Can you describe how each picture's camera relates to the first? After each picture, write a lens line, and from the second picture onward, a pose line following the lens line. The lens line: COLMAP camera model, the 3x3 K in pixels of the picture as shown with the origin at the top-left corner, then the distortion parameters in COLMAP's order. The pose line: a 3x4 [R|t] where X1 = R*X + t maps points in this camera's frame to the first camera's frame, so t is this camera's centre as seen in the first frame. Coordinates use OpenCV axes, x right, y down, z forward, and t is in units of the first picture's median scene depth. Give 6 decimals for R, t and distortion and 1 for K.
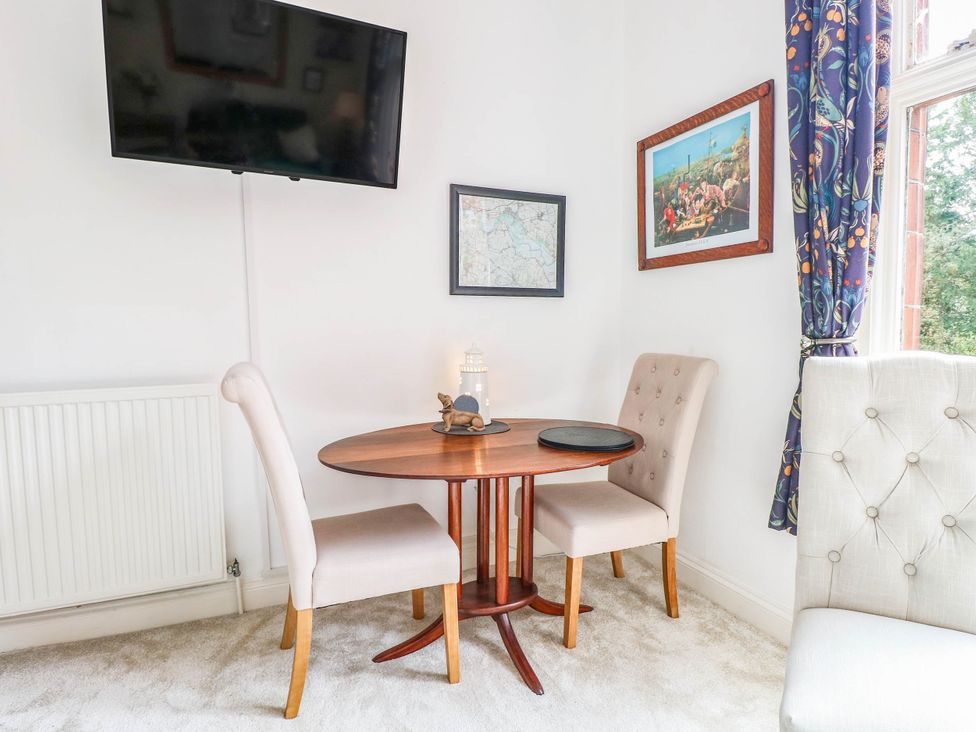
lens RADIAL K [[536.9, 0, 487.1], [0, 536.9, 363.0], [0, 0, 1]] dist [-0.017527, -0.002165]
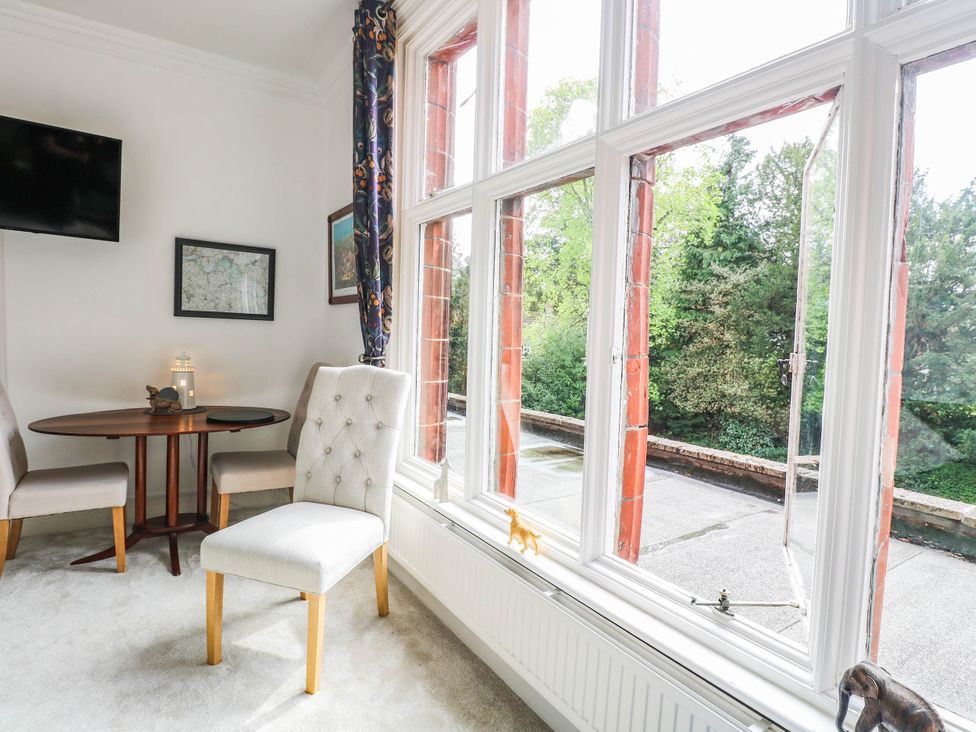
lens RADIAL K [[524.5, 0, 485.1], [0, 524.5, 361.6], [0, 0, 1]] dist [0.002269, -0.015837]
pose [[0.982228, 0.033214, 0.184728, 0.521574], [-0.029742, 0.999326, -0.021539, -0.004670], [-0.185319, 0.015662, 0.982554, -0.527078]]
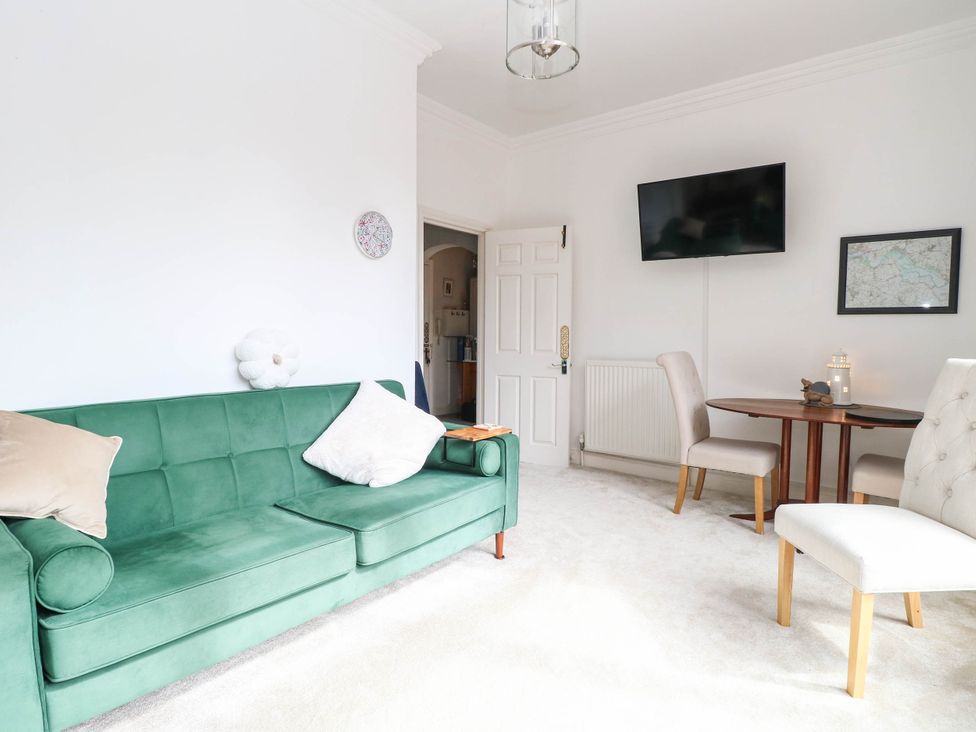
lens RADIAL K [[536.9, 0, 487.1], [0, 536.9, 363.0], [0, 0, 1]] dist [-0.017527, -0.002165]
pose [[0.464649, 0.057586, -0.883620, 0.830310], [-0.074149, 0.996909, 0.025978, 0.037289], [0.882385, 0.053449, 0.467483, -0.524368]]
